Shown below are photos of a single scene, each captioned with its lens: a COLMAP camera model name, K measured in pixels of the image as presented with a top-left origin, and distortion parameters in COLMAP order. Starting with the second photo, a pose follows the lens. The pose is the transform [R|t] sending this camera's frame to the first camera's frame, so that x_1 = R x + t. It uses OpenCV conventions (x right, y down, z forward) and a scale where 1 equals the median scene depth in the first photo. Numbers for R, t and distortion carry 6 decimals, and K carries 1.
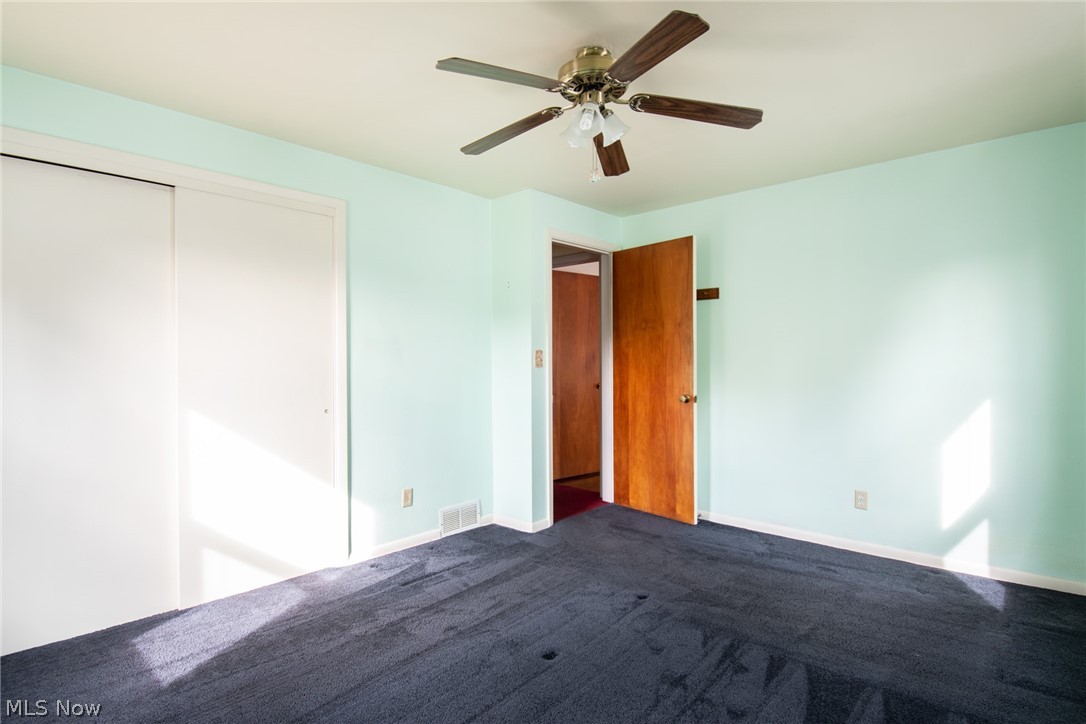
lens RADIAL K [[554.5, 0, 540.7], [0, 554.5, 365.6], [0, 0, 1]] dist [0.026672, -0.031129]
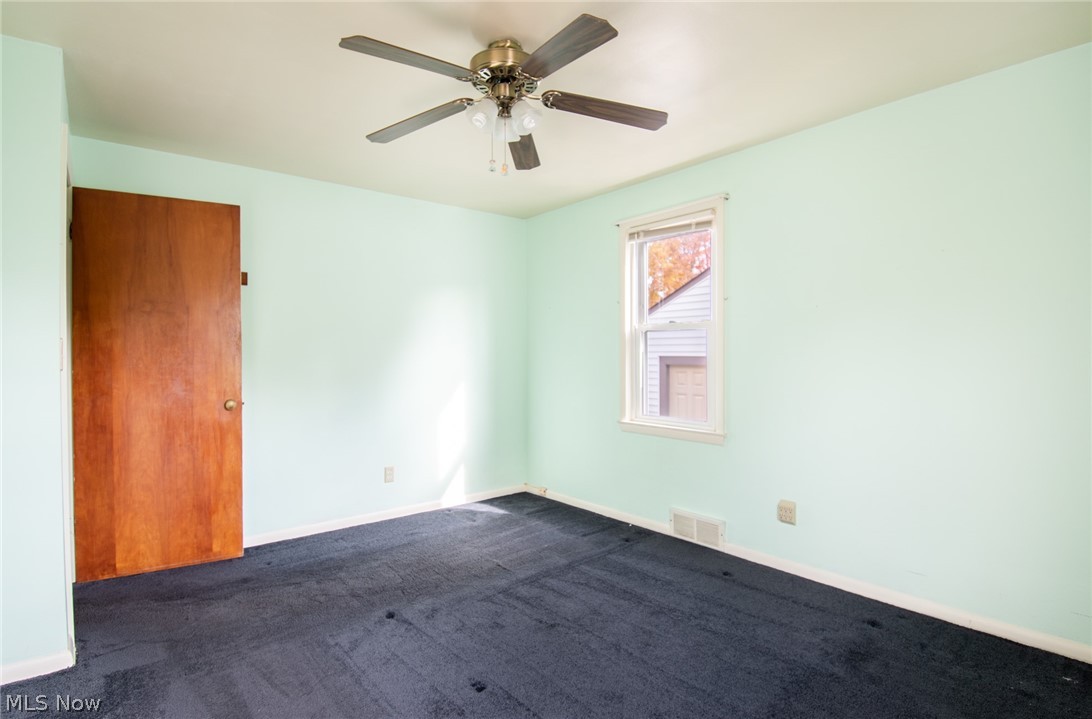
lens RADIAL K [[558.0, 0, 551.2], [0, 558.0, 362.6], [0, 0, 1]] dist [0.022259, -0.025197]
pose [[0.135912, -0.009159, 0.990679, -0.505660], [0.012877, 0.999889, 0.007478, -0.001826], [-0.990637, 0.011741, 0.136015, 0.447835]]
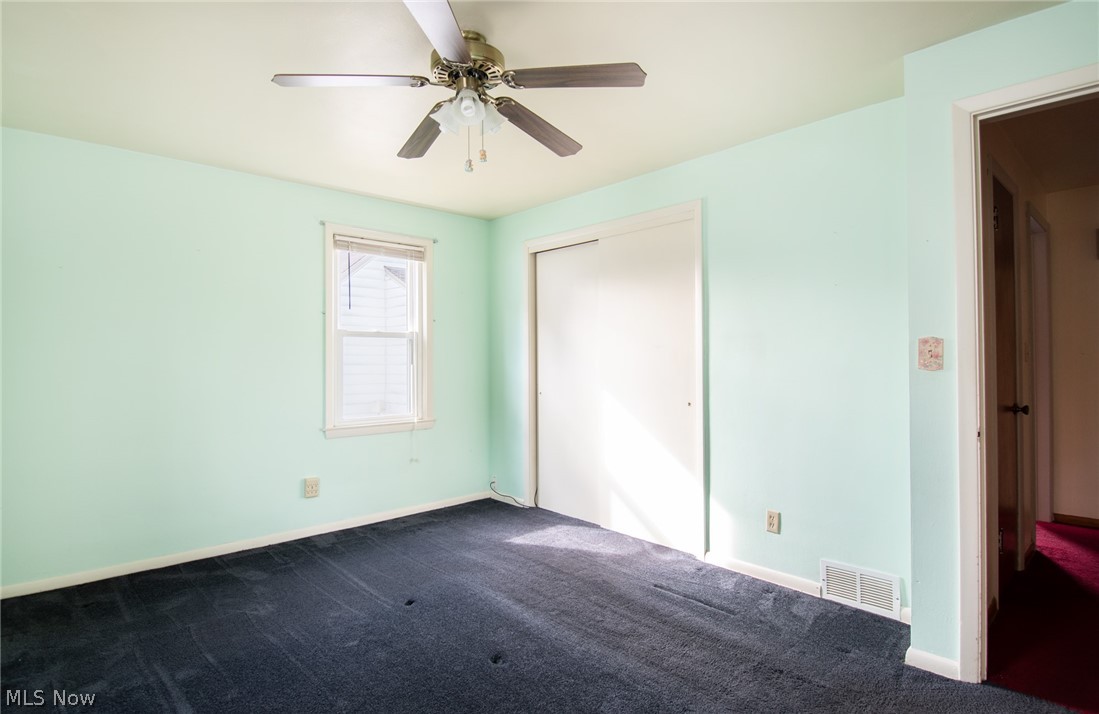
lens RADIAL K [[569.3, 0, 545.9], [0, 569.3, 349.0], [0, 0, 1]] dist [-0.002018, -0.001376]
pose [[-0.093528, -0.006158, -0.995598, 0.597125], [-0.004220, 0.999974, -0.005789, -0.012903], [0.995608, 0.003660, -0.093551, 0.693301]]
